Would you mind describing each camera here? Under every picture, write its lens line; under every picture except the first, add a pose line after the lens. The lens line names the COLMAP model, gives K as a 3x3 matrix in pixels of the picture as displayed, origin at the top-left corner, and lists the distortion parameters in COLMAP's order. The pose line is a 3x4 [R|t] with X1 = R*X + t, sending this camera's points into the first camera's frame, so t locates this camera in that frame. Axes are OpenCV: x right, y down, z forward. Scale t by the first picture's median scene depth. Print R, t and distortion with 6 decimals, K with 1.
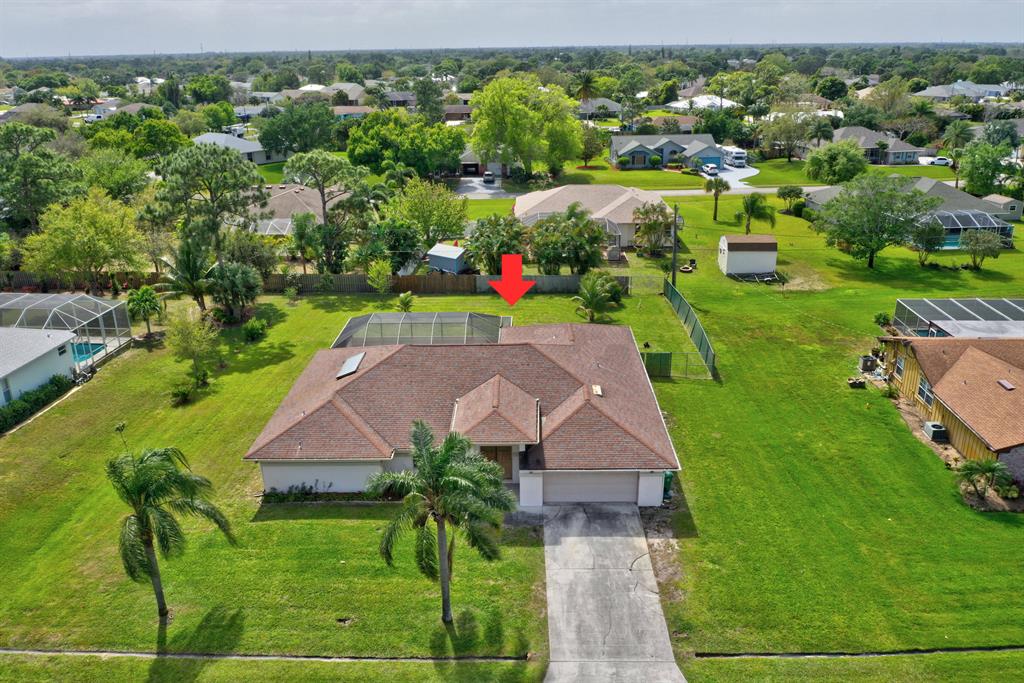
lens RADIAL K [[799.4, 0, 513.6], [0, 799.4, 339.2], [0, 0, 1]] dist [-0.024508, -0.002612]
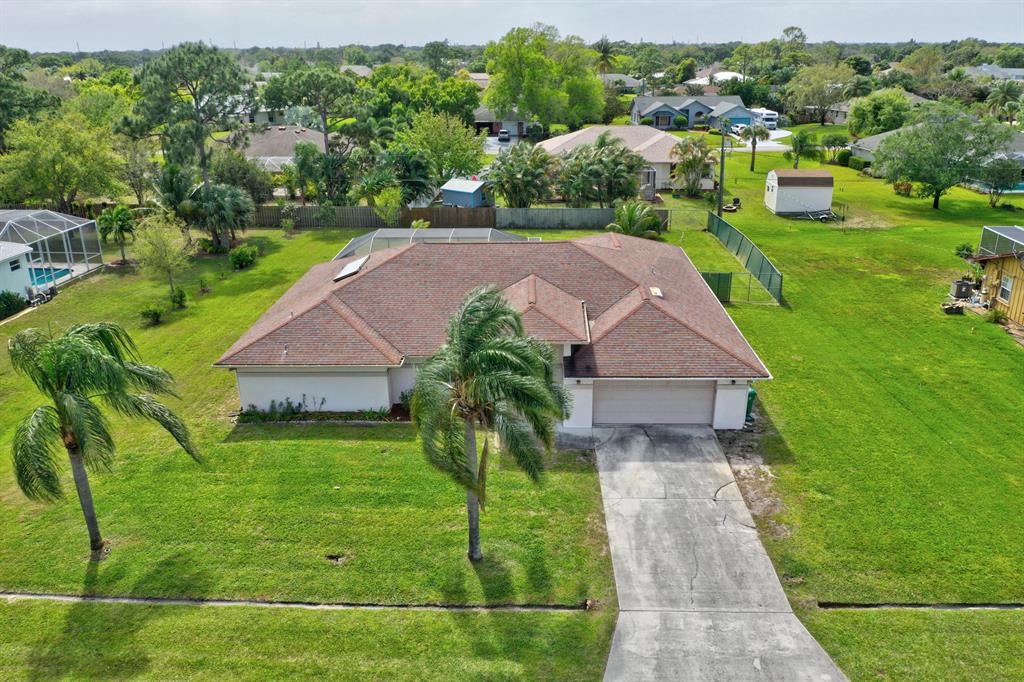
lens RADIAL K [[799.4, 0, 511.3], [0, 799.4, 337.4], [0, 0, 1]] dist [-0.024508, -0.002612]
pose [[0.999911, 0.007116, -0.011256, -0.026454], [-0.007134, 0.999973, -0.001548, 0.091533], [0.011245, 0.001628, 0.999935, 0.159120]]
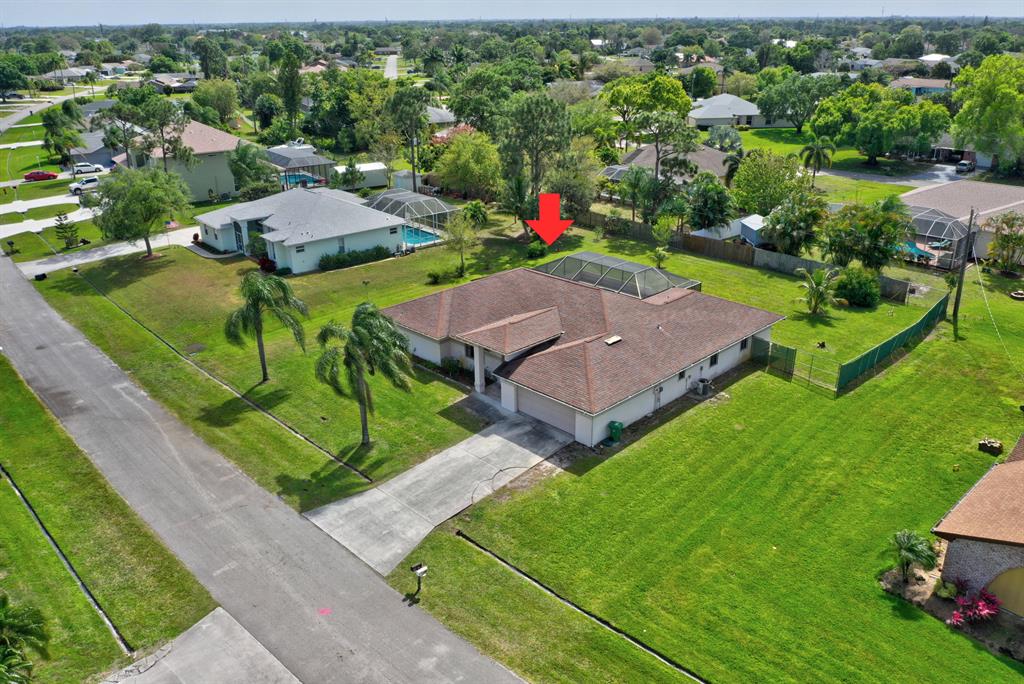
lens RADIAL K [[799.4, 0, 512.2], [0, 799.4, 340.5], [0, 0, 1]] dist [-0.024508, -0.002612]
pose [[0.713828, 0.267355, -0.647280, 0.588084], [-0.239523, 0.961726, 0.133087, -0.040077], [0.658087, 0.060037, 0.750544, 0.070948]]
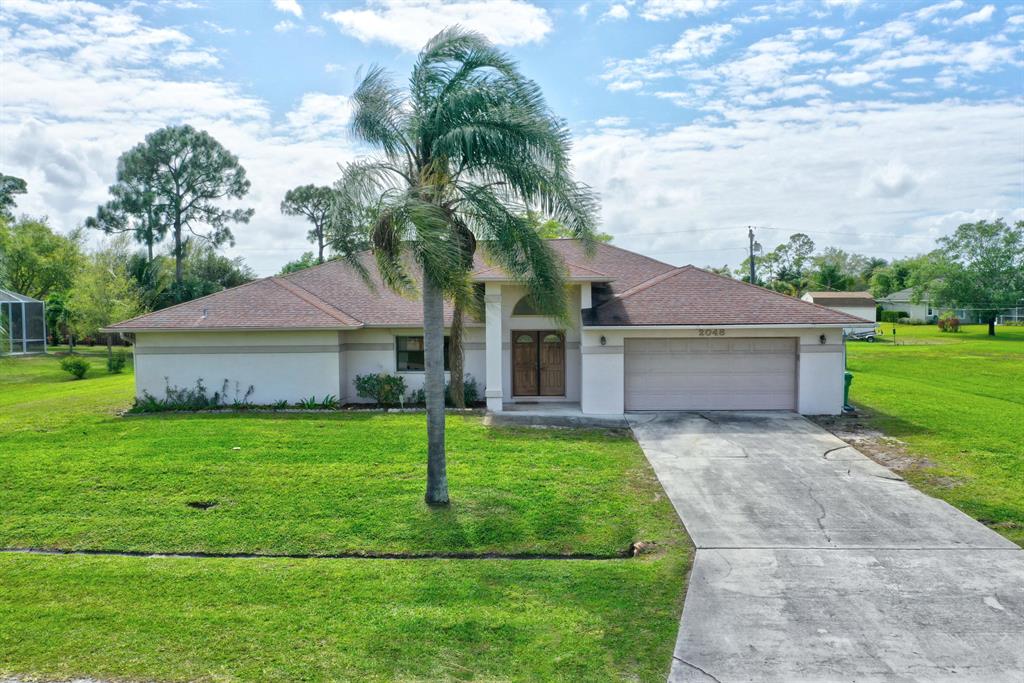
lens RADIAL K [[799.4, 0, 514.2], [0, 799.4, 342.0], [0, 0, 1]] dist [-0.024508, -0.002612]
pose [[0.999609, 0.005160, -0.027486, -0.018588], [-0.013032, 0.955552, -0.294534, 0.244613], [0.024744, 0.294776, 0.955246, 0.345429]]
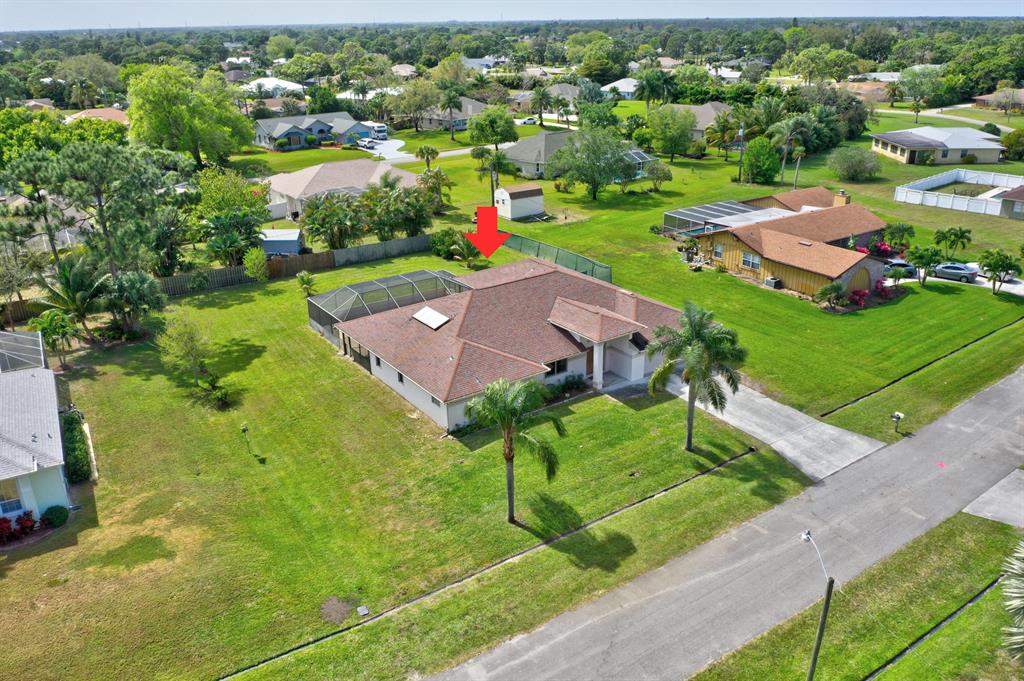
lens RADIAL K [[799.4, 0, 513.4], [0, 799.4, 338.8], [0, 0, 1]] dist [-0.024508, -0.002612]
pose [[0.805685, -0.217192, 0.551089, -0.647855], [0.206535, 0.974972, 0.082299, -0.006248], [-0.555171, 0.047512, 0.830378, 0.010767]]
